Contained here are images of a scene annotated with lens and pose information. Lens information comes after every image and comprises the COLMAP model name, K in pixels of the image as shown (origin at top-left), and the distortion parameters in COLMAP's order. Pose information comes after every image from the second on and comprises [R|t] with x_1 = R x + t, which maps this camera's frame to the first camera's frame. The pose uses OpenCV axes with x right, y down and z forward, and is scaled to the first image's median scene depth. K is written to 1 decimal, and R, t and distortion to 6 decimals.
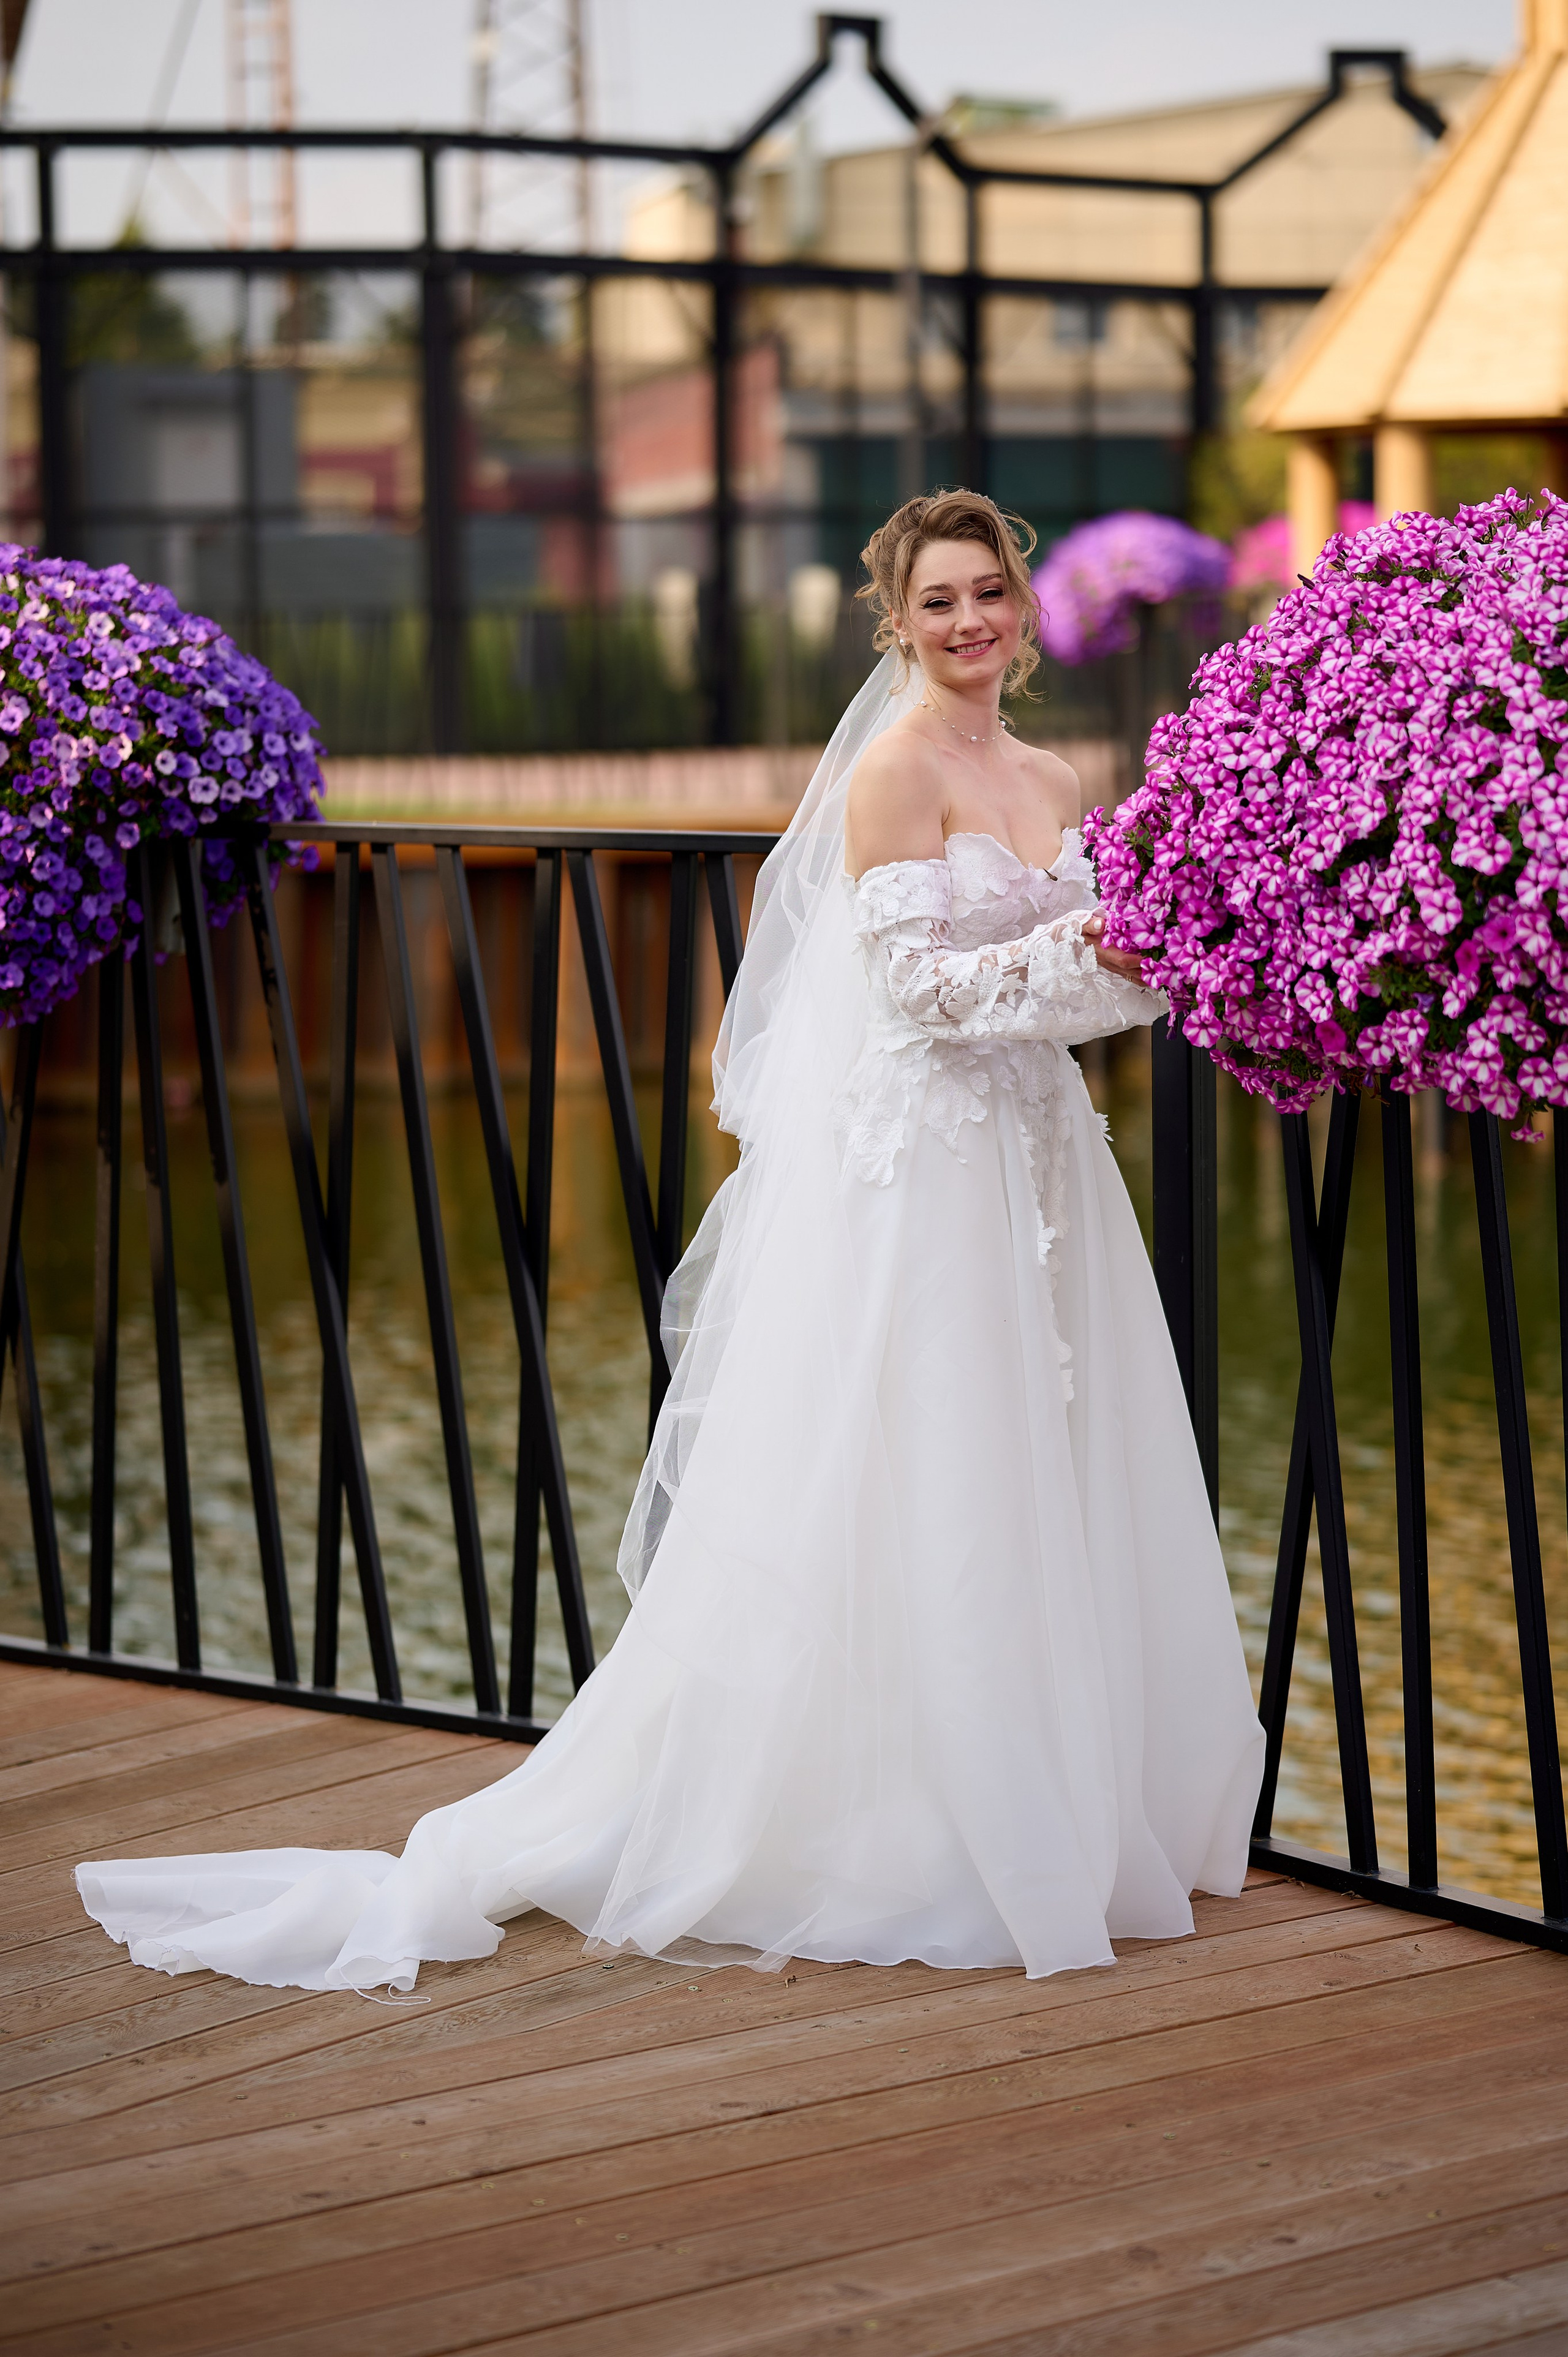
lens RADIAL K [[5858.3, 0, 782.7], [0, 5858.3, 884.2], [0, 0, 1]] dist [0.262906, -1.803610]
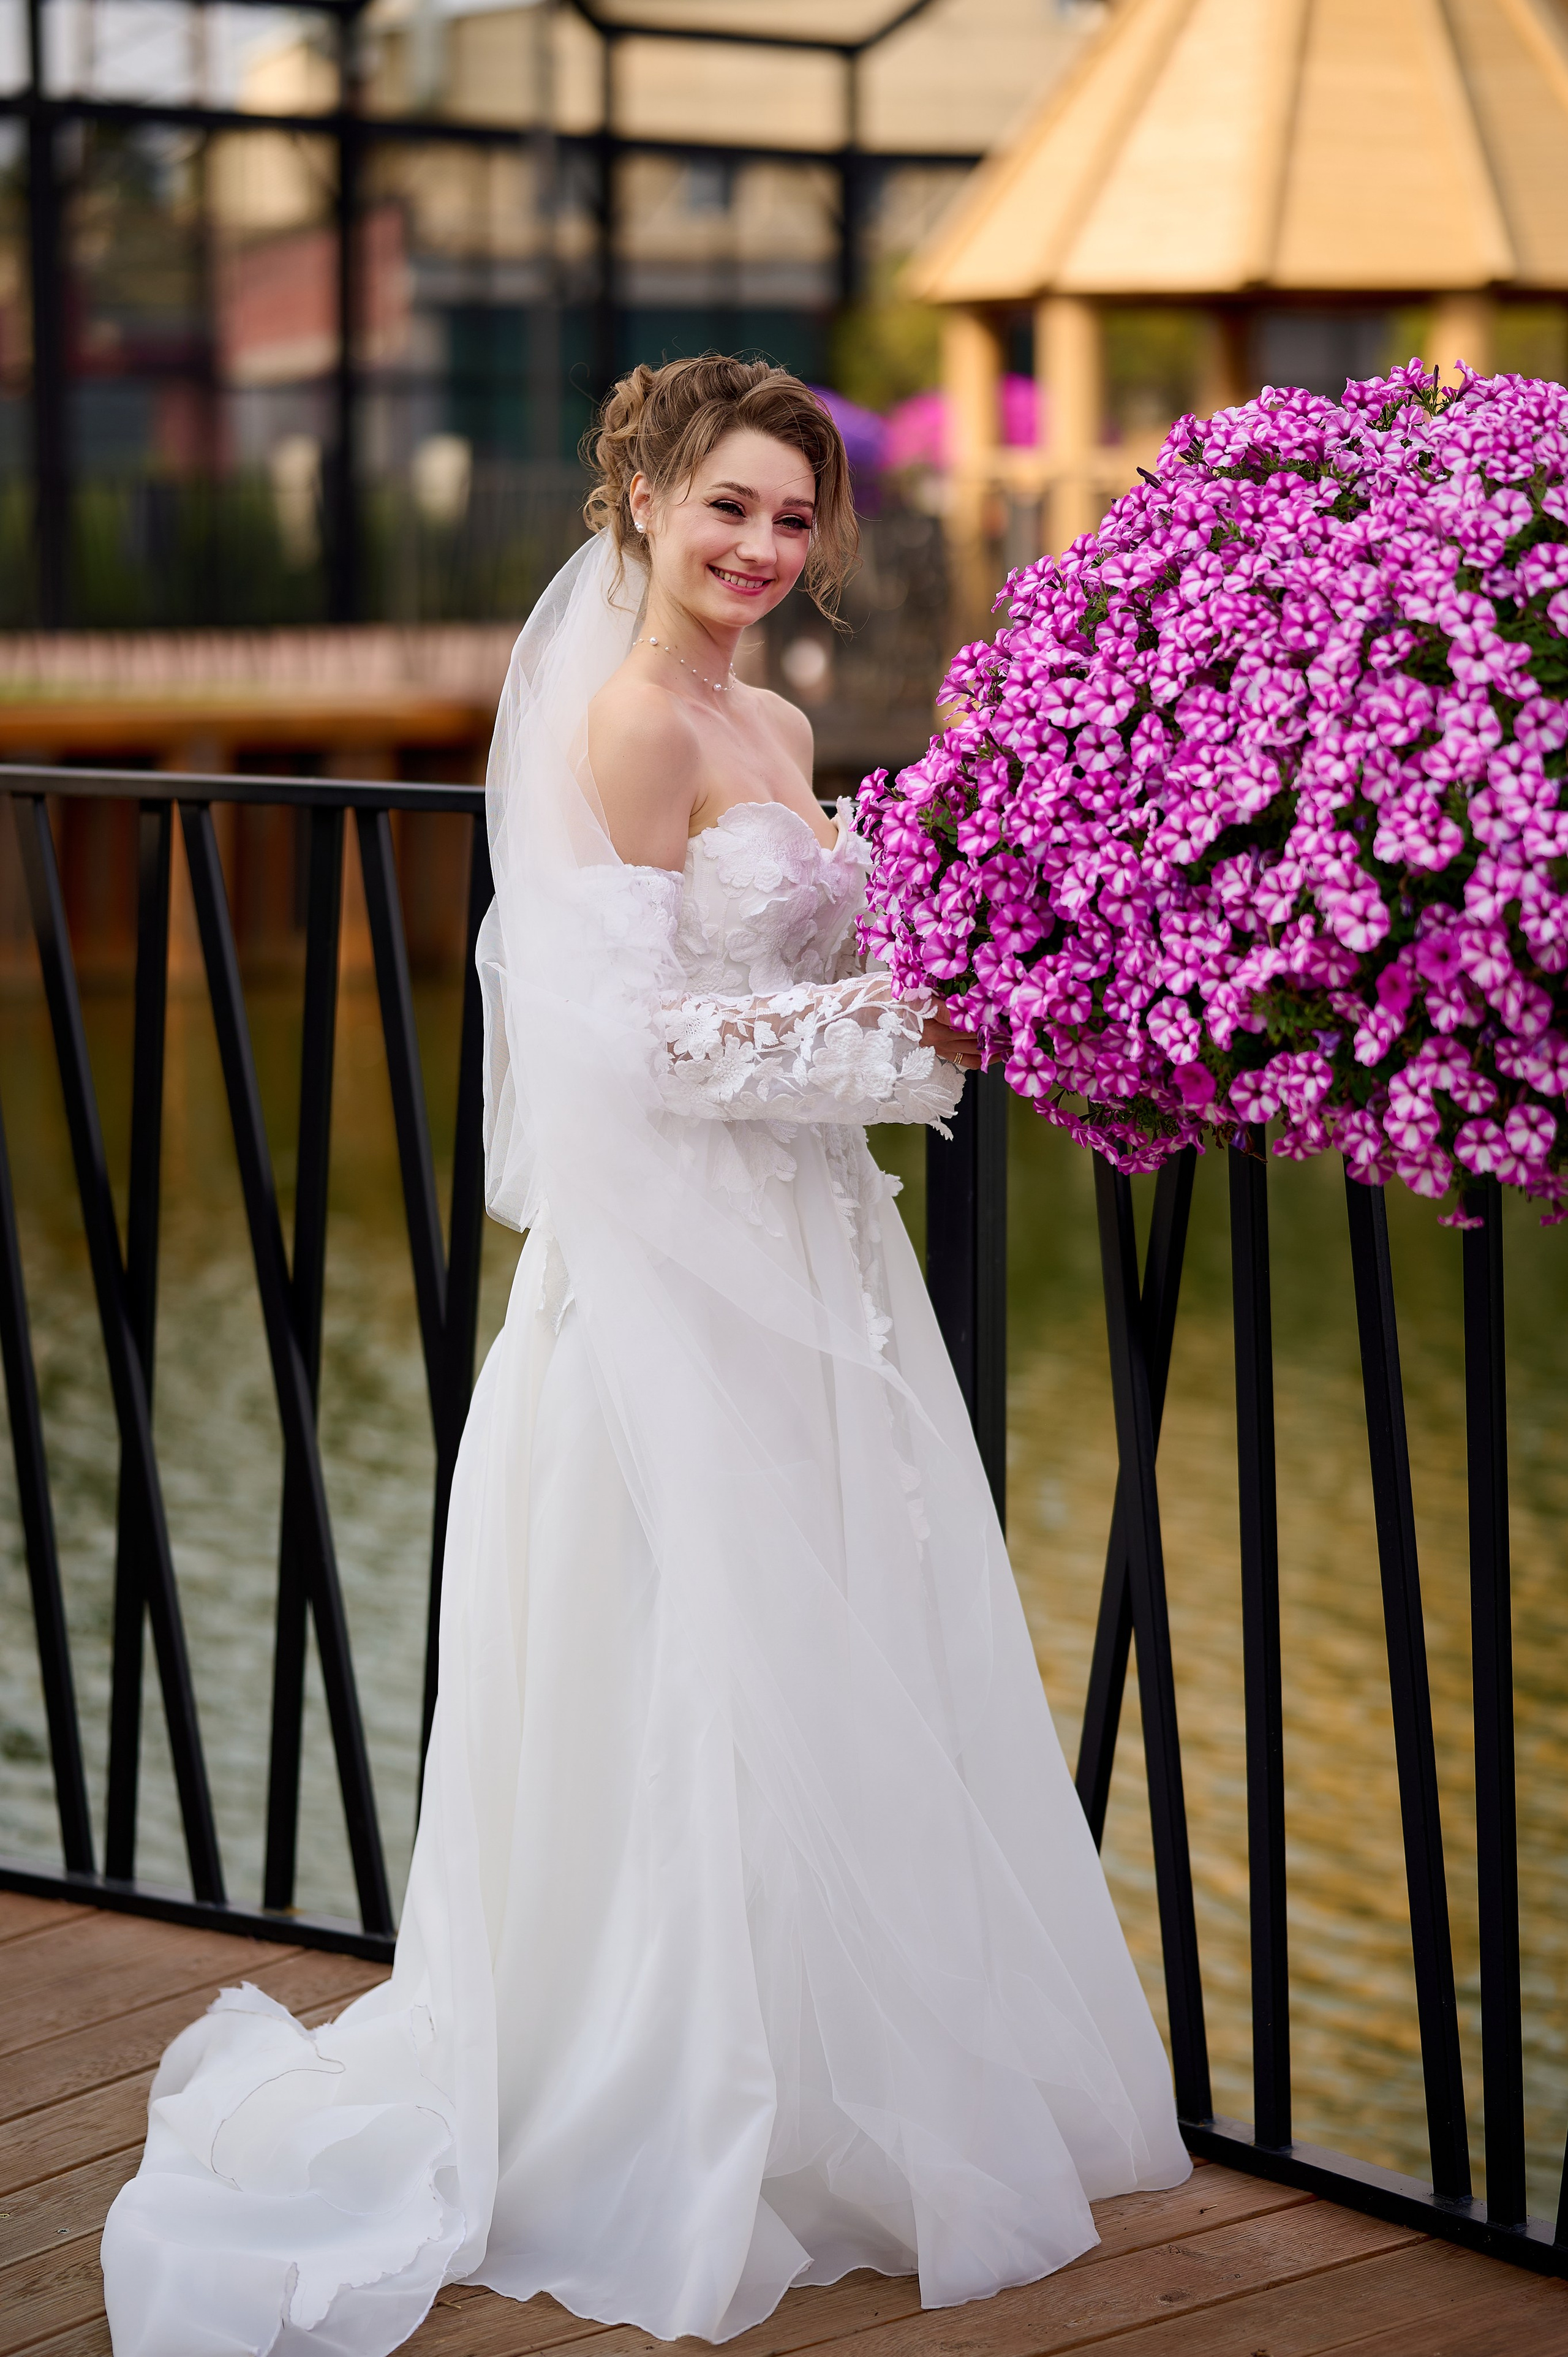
lens RADIAL K [[5858.3, 0, 782.7], [0, 5858.3, 884.2], [0, 0, 1]] dist [0.262906, -1.803610]
pose [[0.997866, 0.002792, 0.065237, -0.008958], [-0.004212, 0.999757, 0.021647, -0.015732], [-0.065160, -0.021876, 0.997635, 0.251204]]
